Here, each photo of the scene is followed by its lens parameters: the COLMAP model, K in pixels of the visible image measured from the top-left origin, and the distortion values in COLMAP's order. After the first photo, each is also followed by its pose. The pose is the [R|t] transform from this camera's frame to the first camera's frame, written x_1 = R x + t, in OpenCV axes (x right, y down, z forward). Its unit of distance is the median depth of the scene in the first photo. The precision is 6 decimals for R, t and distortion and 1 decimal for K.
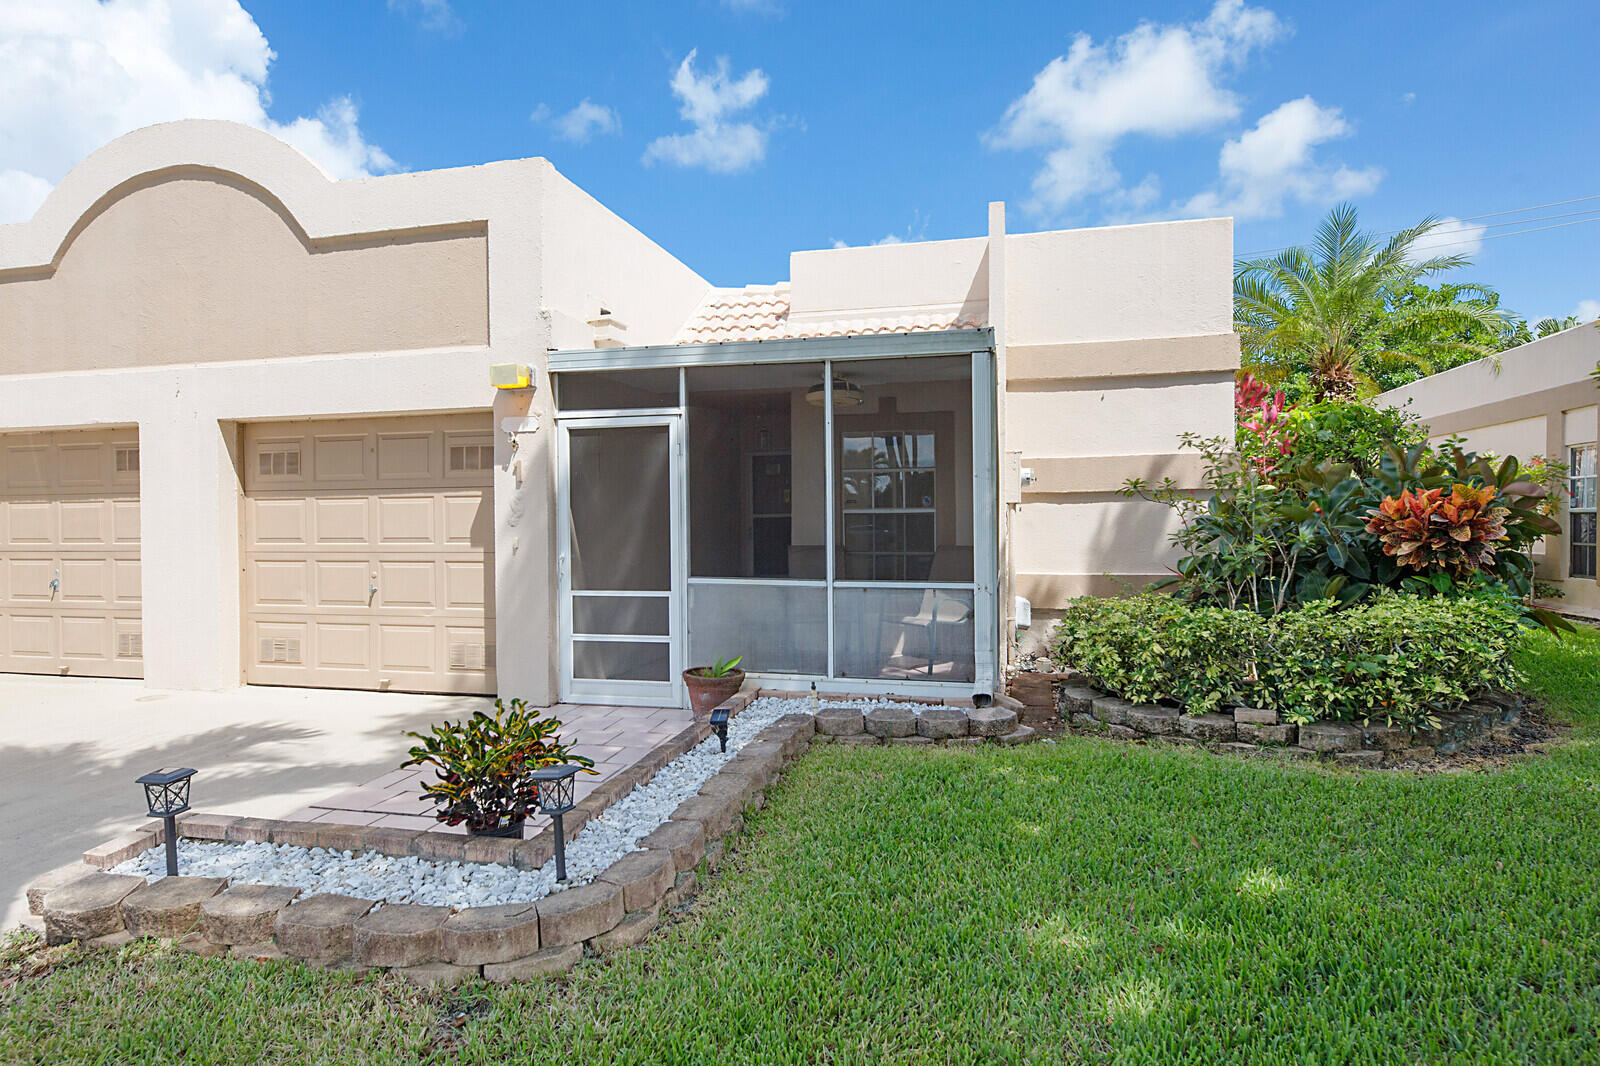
lens RADIAL K [[851.4, 0, 799.8], [0, 851.4, 528.8], [0, 0, 1]] dist [-0.001876, -0.000045]
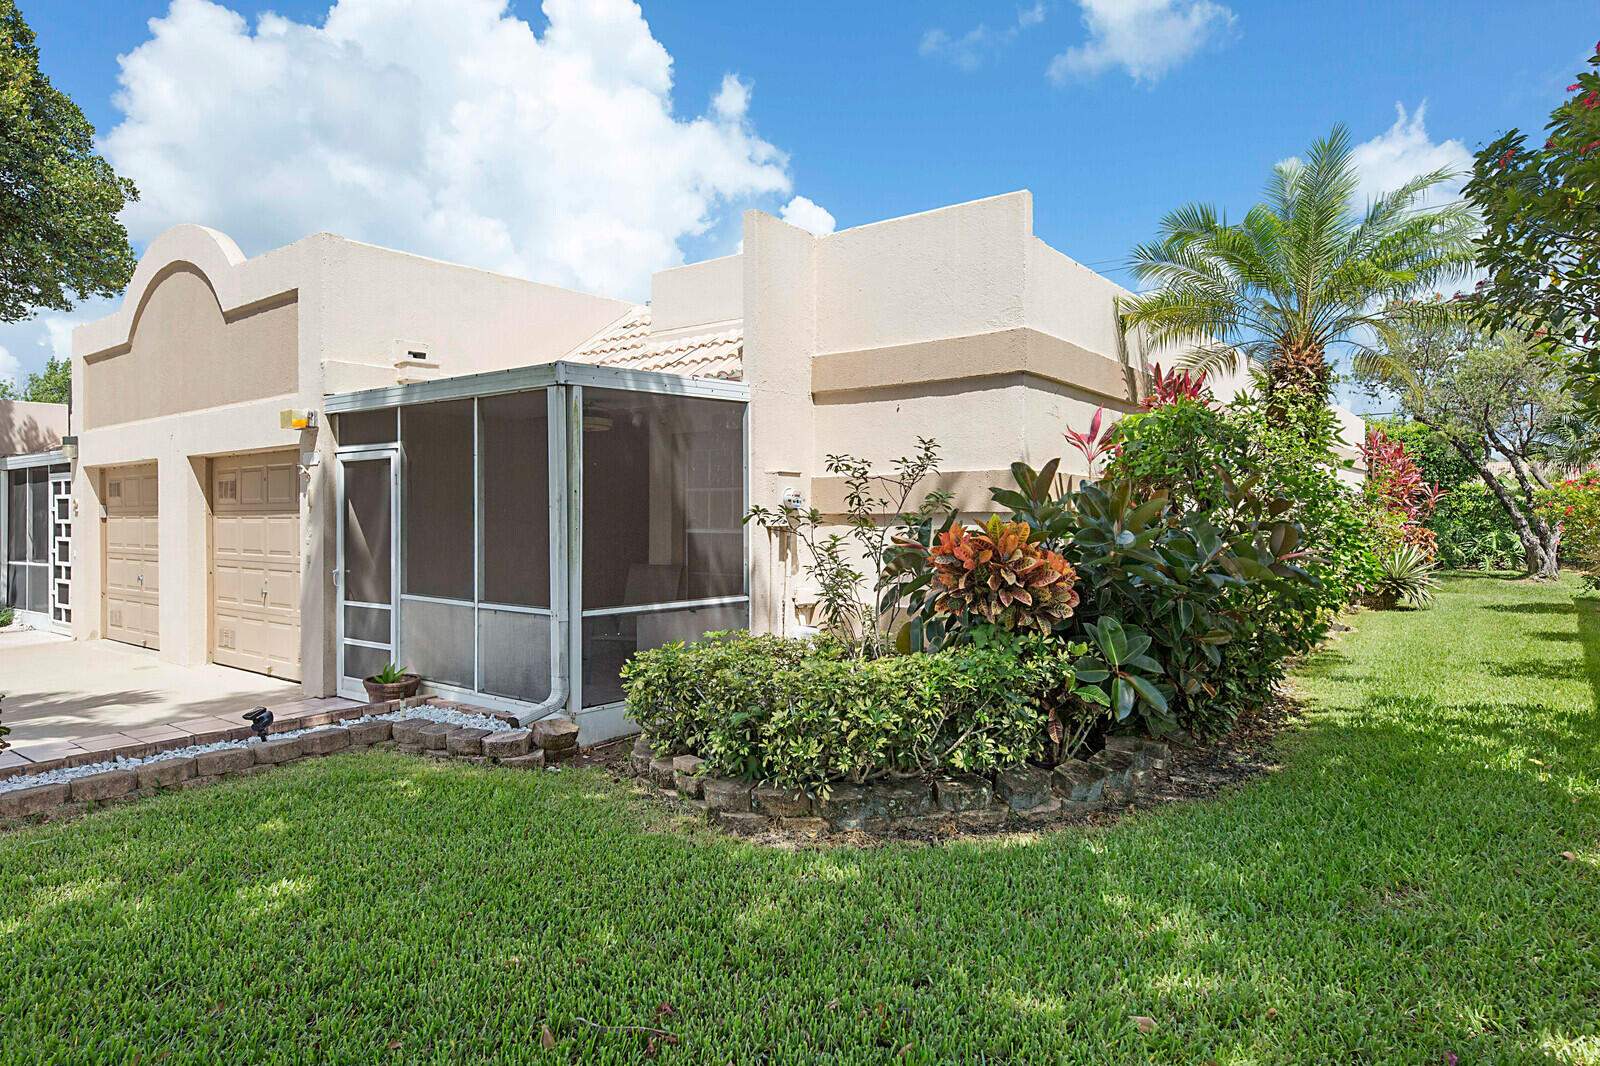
lens RADIAL K [[983.8, 0, 798.7], [0, 983.8, 531.8], [0, 0, 1]] dist [-0.004334, -0.001190]
pose [[0.905377, 0.014690, -0.424354, 0.863878], [-0.015297, 0.999881, 0.001977, -0.033587], [0.424333, 0.004701, 0.905494, 0.047368]]
